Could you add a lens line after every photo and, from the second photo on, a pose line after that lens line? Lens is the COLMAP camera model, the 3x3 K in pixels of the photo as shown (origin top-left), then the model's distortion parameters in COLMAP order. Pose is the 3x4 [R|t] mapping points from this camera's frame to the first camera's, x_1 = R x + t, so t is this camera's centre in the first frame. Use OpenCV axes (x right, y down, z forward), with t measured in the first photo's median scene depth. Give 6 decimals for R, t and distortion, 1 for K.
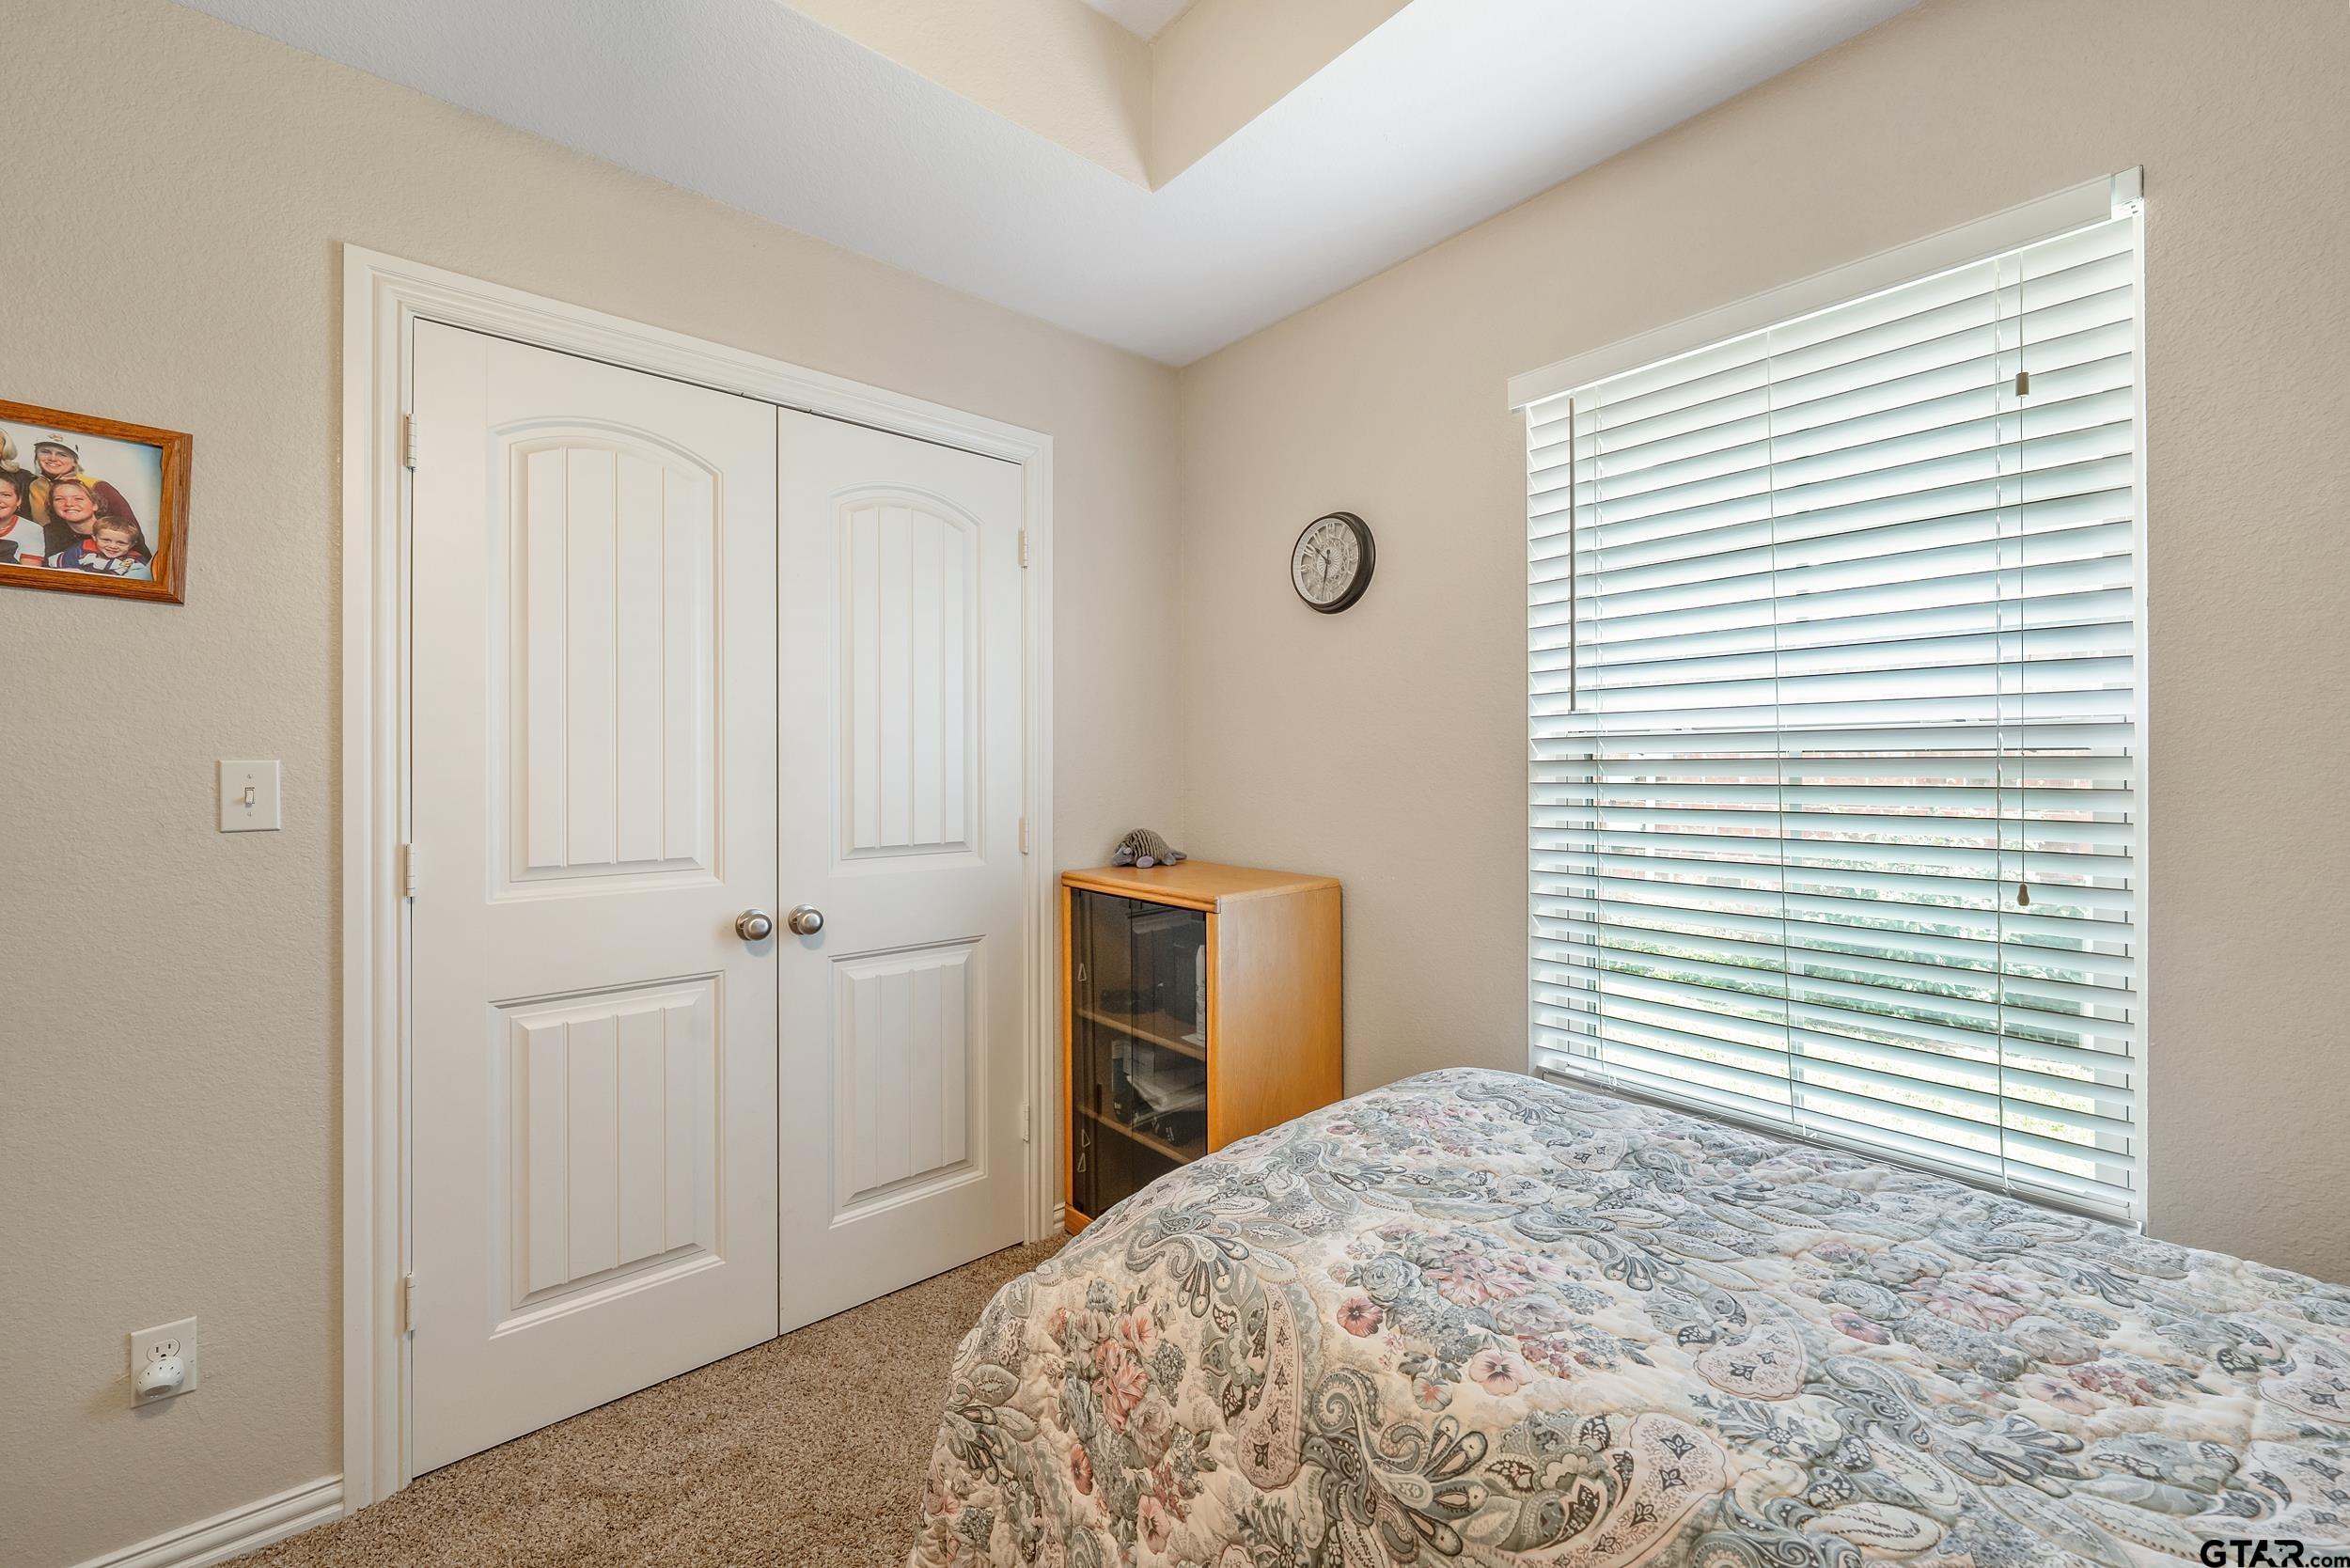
lens RADIAL K [[924.9, 0, 1177.3], [0, 924.9, 761.5], [0, 0, 1]] dist [-0.001311, -0.000128]
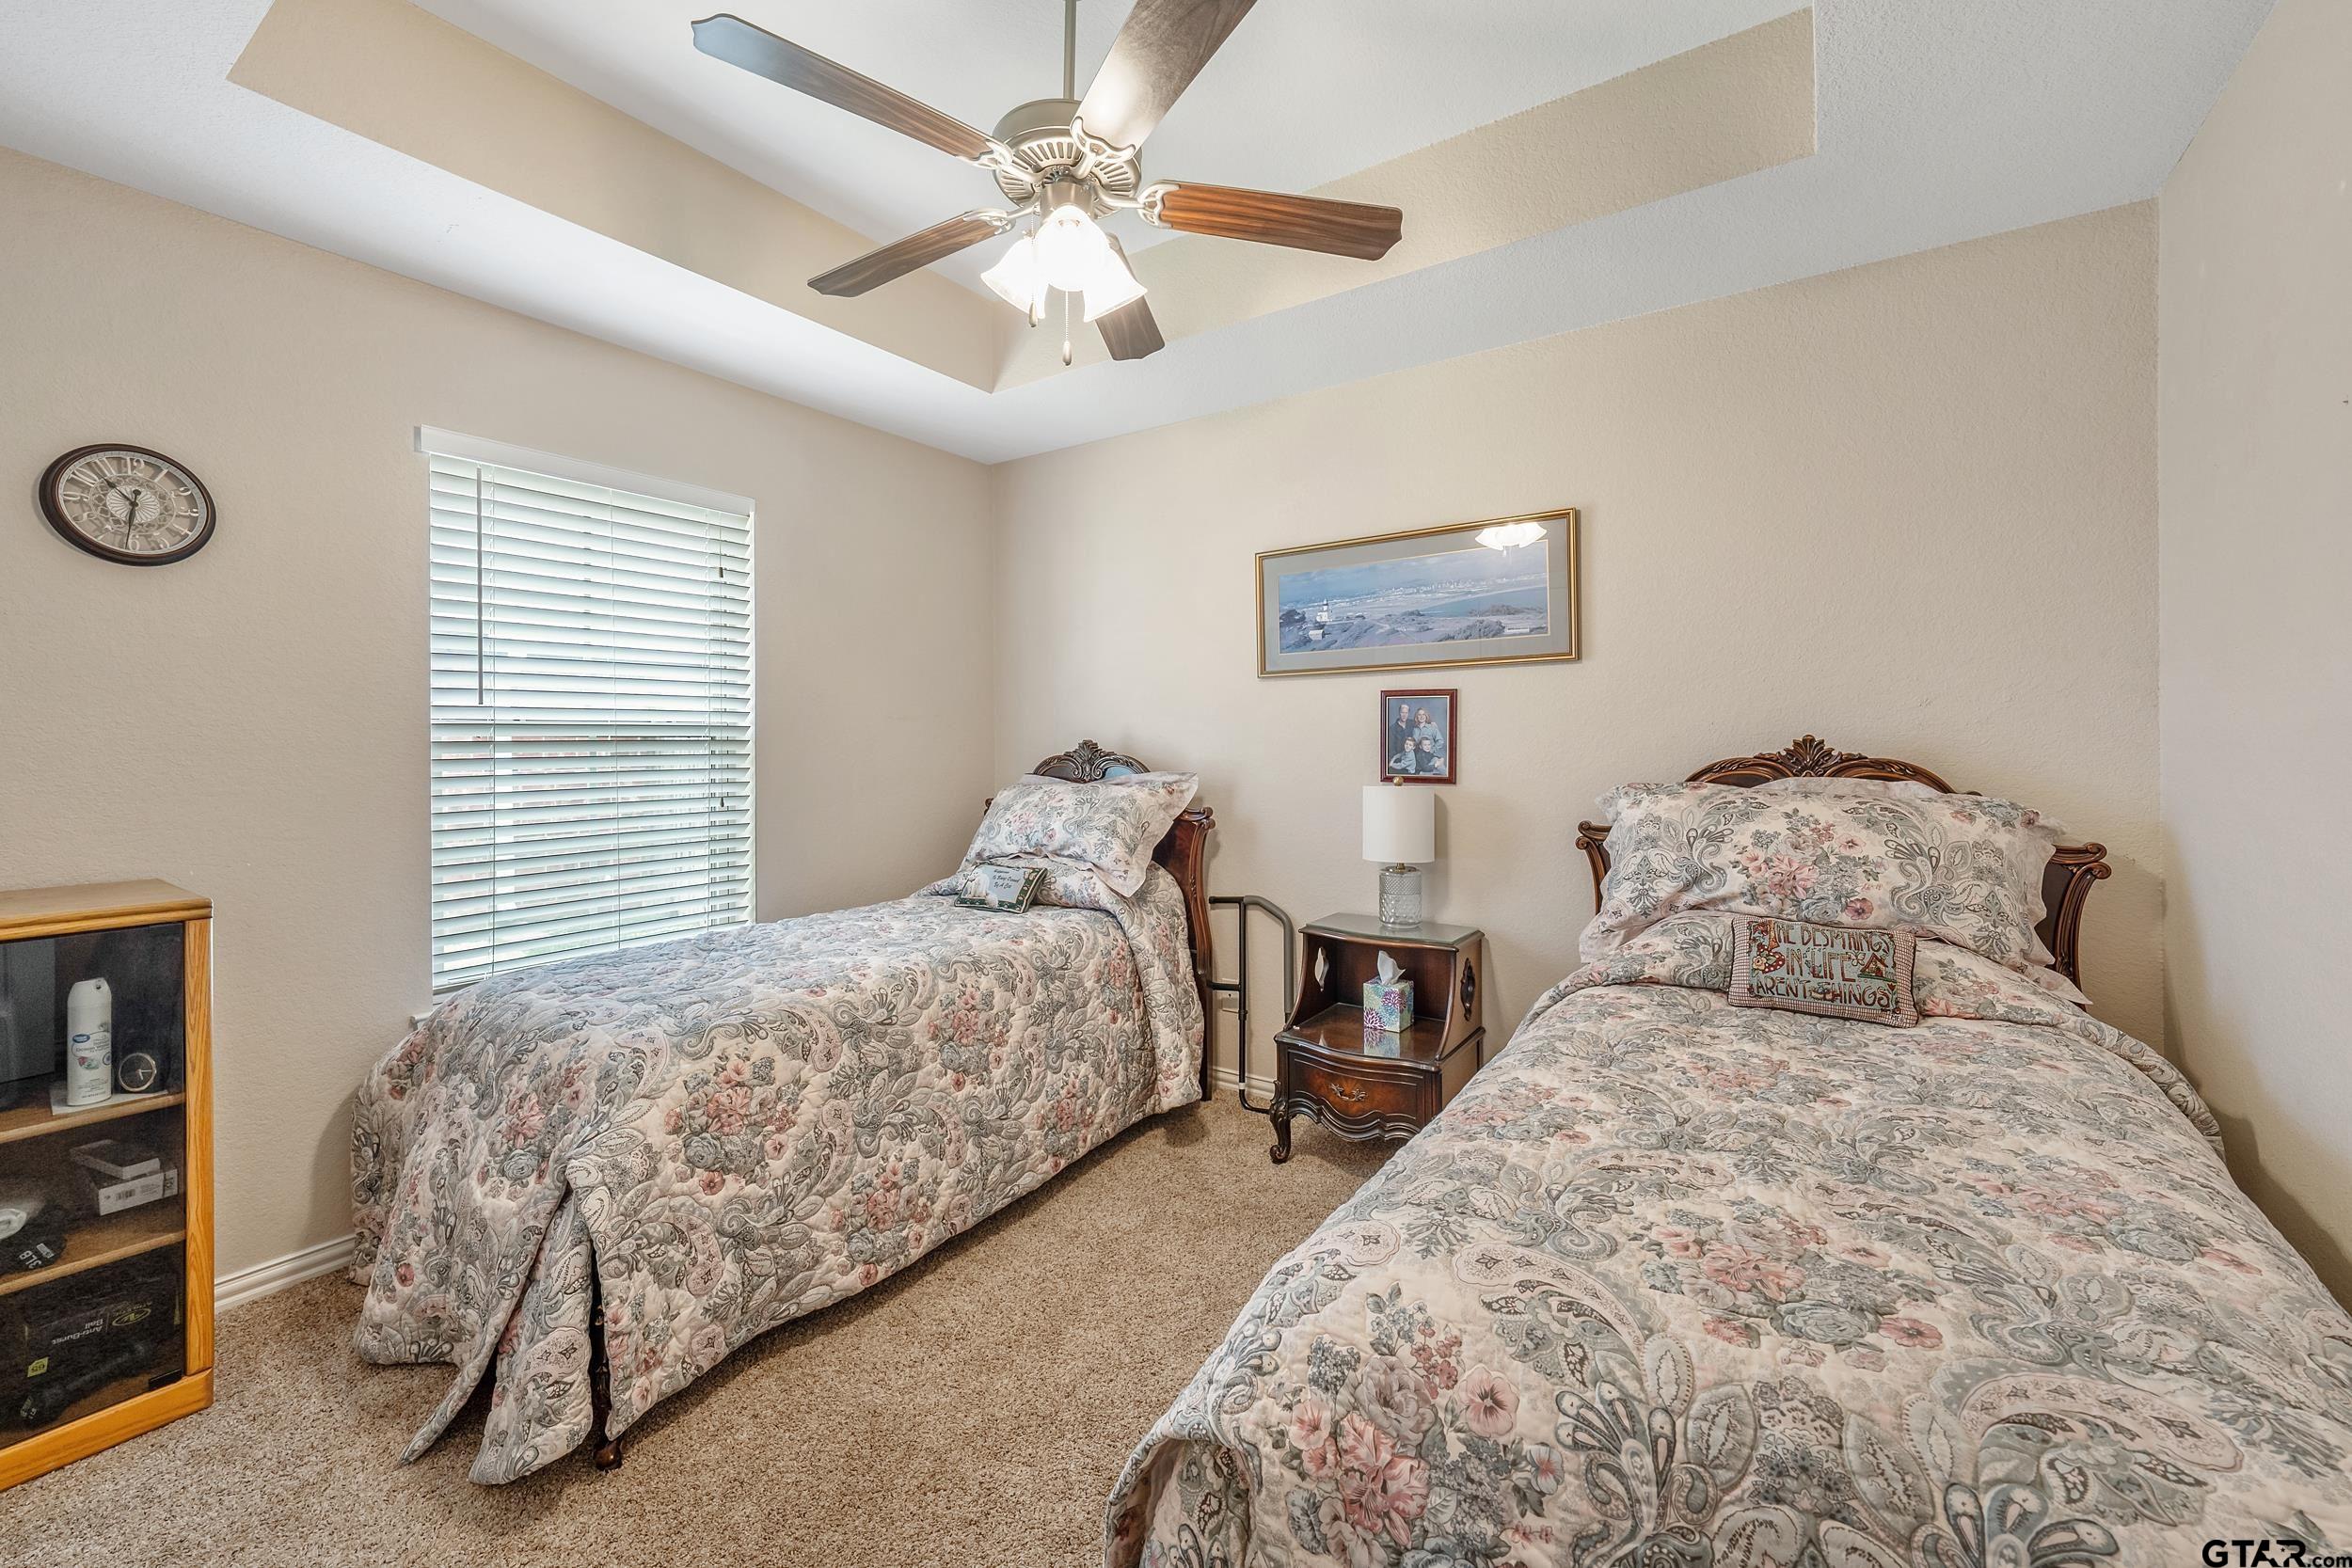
lens RADIAL K [[925.5, 0, 1178.3], [0, 925.5, 761.5], [0, 0, 1]] dist [-0.001311, -0.000128]
pose [[-0.260369, -0.019596, 0.965310, -1.491290], [0.005682, 0.999746, 0.021828, 0.006170], [-0.965492, 0.011168, -0.260192, 0.509758]]
